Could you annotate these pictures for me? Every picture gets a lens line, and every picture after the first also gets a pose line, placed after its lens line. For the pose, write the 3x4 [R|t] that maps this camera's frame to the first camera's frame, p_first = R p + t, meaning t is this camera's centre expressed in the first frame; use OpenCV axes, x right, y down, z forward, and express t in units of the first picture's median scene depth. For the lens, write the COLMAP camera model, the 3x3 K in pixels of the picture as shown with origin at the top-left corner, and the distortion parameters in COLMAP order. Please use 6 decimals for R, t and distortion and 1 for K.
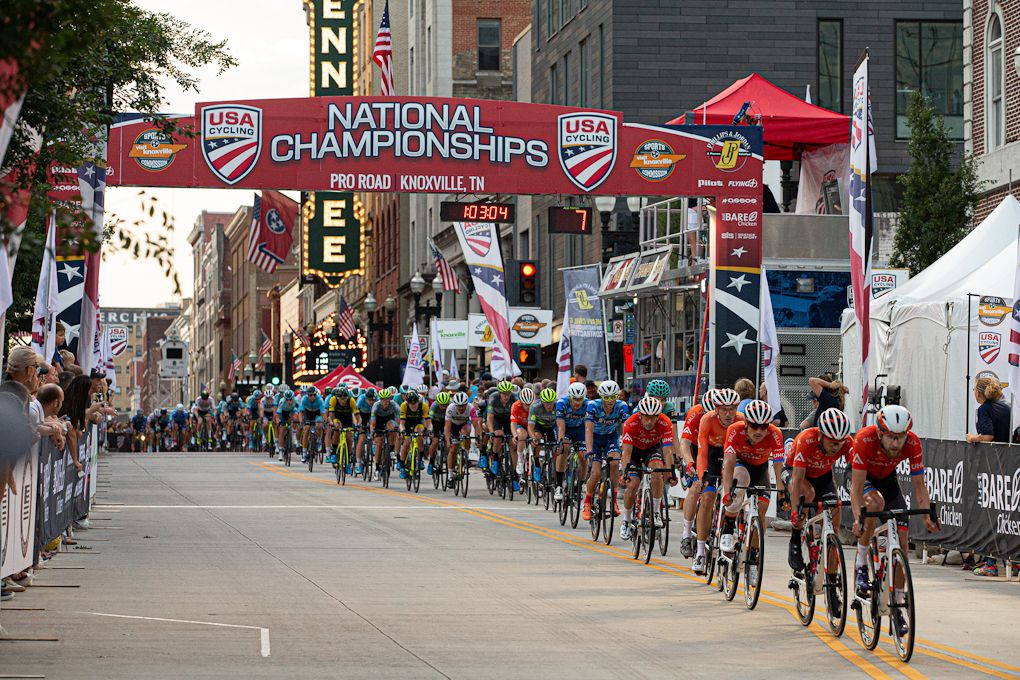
lens RADIAL K [[3718.7, 0, 506.7], [0, 3718.7, 340.2], [0, 0, 1]] dist [0.239712, 0.000000]
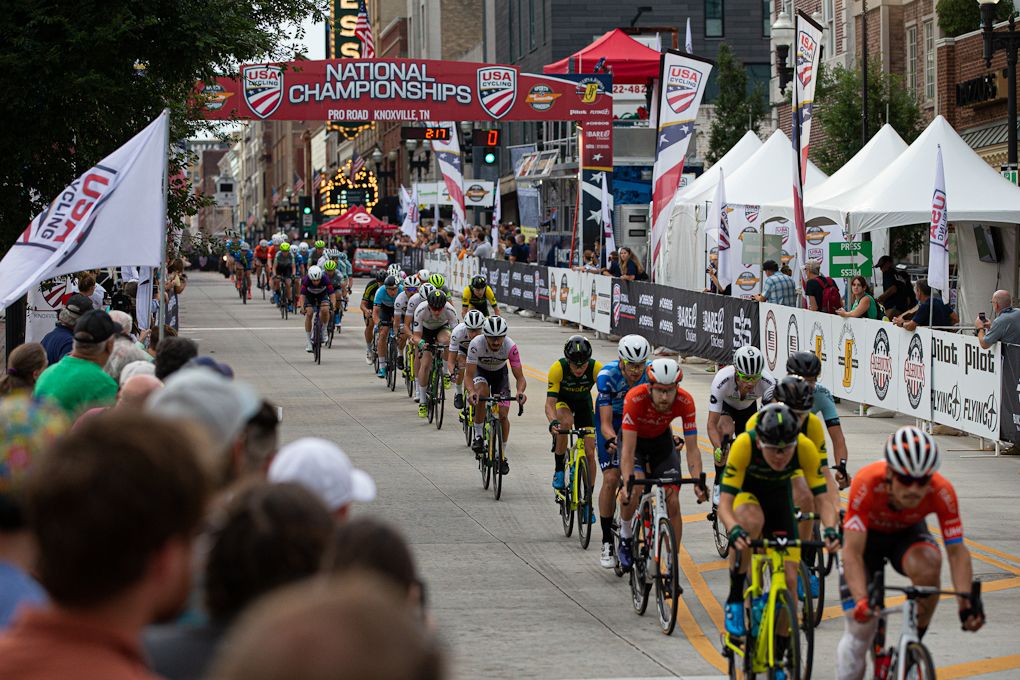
lens RADIAL K [[3235.1, 0, 511.1], [0, 3235.1, 339.0], [0, 0, 1]] dist [-0.074706, 0.000000]
pose [[0.999911, -0.013261, -0.001673, 0.028074], [0.013335, 0.998295, 0.056833, -0.024930], [0.000917, -0.056850, 0.998382, -0.323442]]
